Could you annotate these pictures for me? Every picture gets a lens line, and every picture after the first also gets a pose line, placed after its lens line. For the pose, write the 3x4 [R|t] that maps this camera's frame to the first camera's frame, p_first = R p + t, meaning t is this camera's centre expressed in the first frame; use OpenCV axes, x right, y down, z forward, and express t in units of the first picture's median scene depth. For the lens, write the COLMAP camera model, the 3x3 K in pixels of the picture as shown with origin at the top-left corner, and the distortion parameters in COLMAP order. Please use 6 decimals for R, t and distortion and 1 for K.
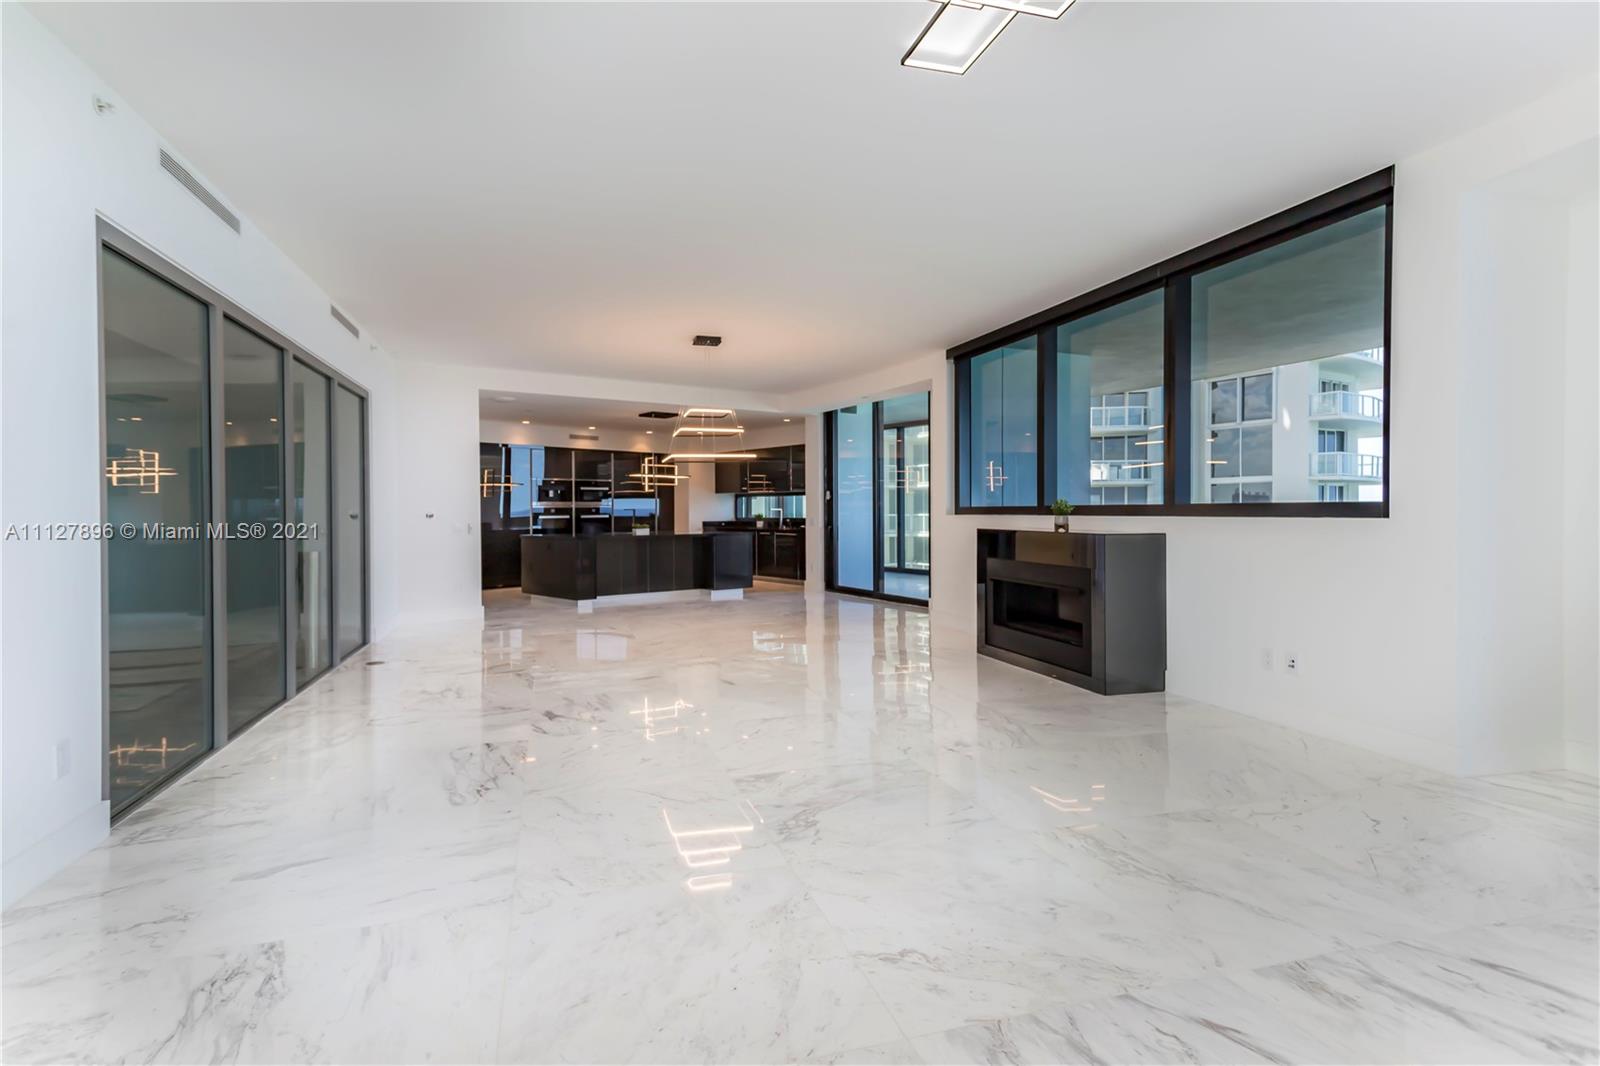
lens RADIAL K [[743.0, 0, 796.3], [0, 743.0, 516.5], [0, 0, 1]] dist [0.000287, -0.000059]
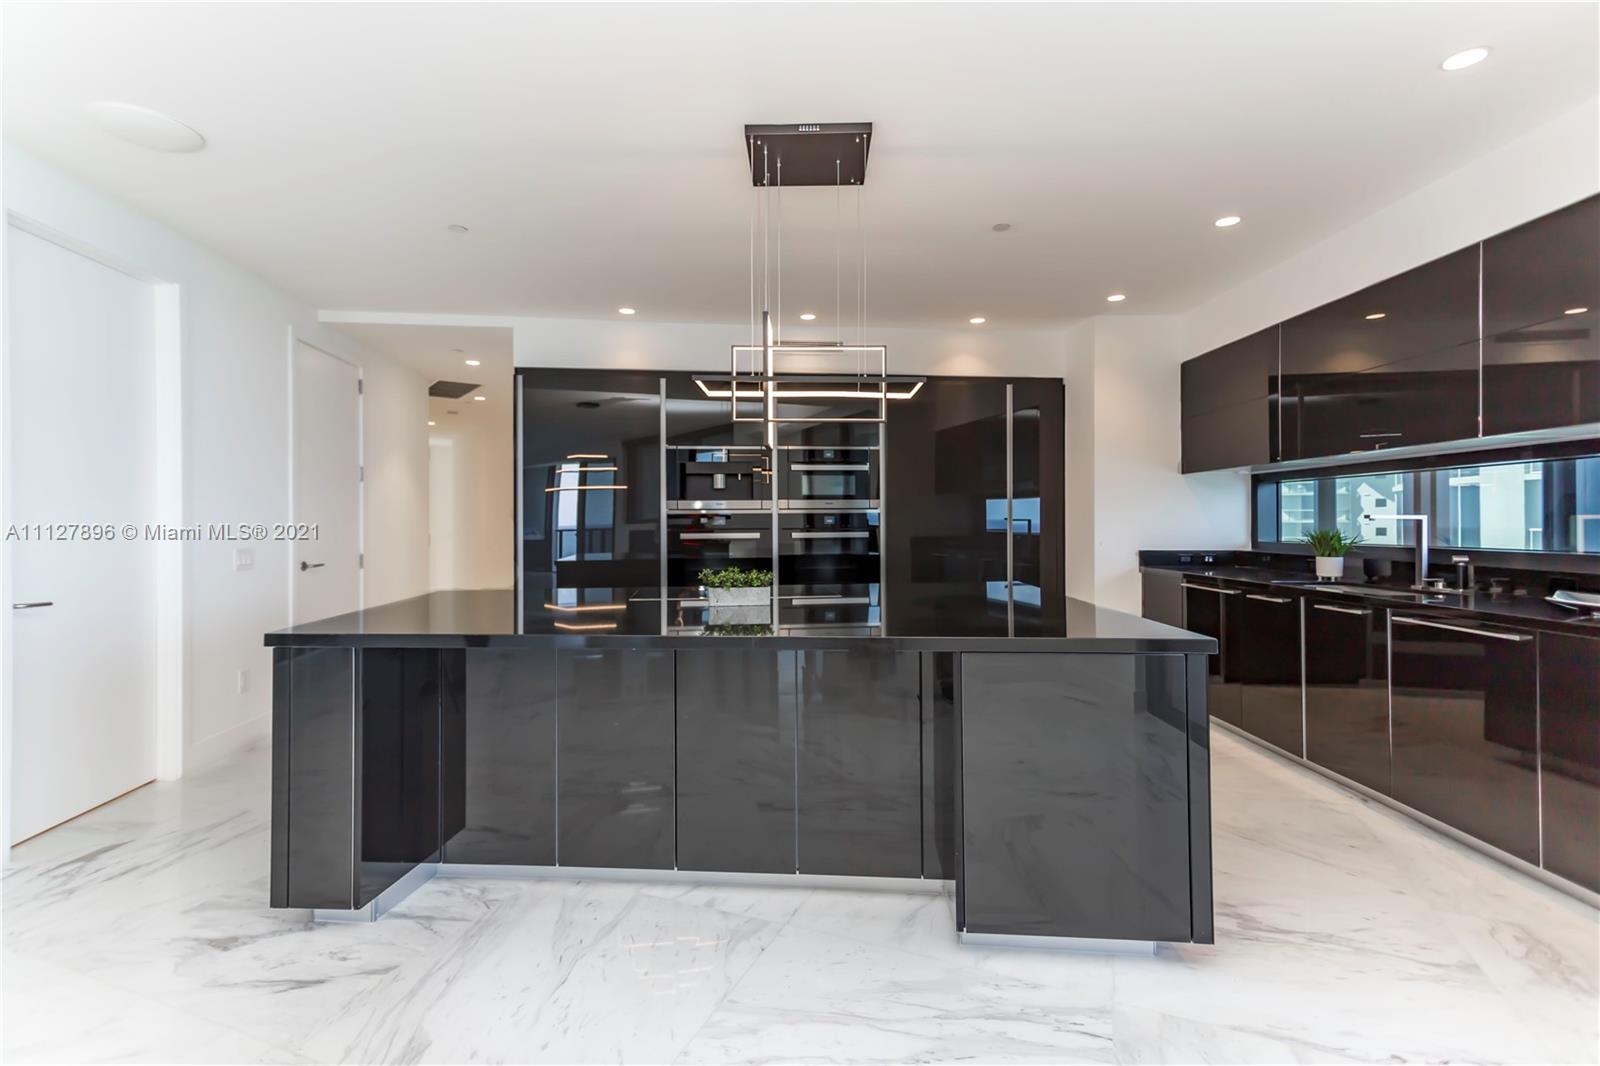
lens RADIAL K [[743.0, 0, 796.3], [0, 743.0, 516.5], [0, 0, 1]] dist [0.000287, -0.000059]
pose [[0.728314, -0.003727, -0.685234, -0.002296], [-0.003870, 0.999947, -0.009552, -0.006108], [0.685233, 0.009609, 0.728261, 0.651444]]
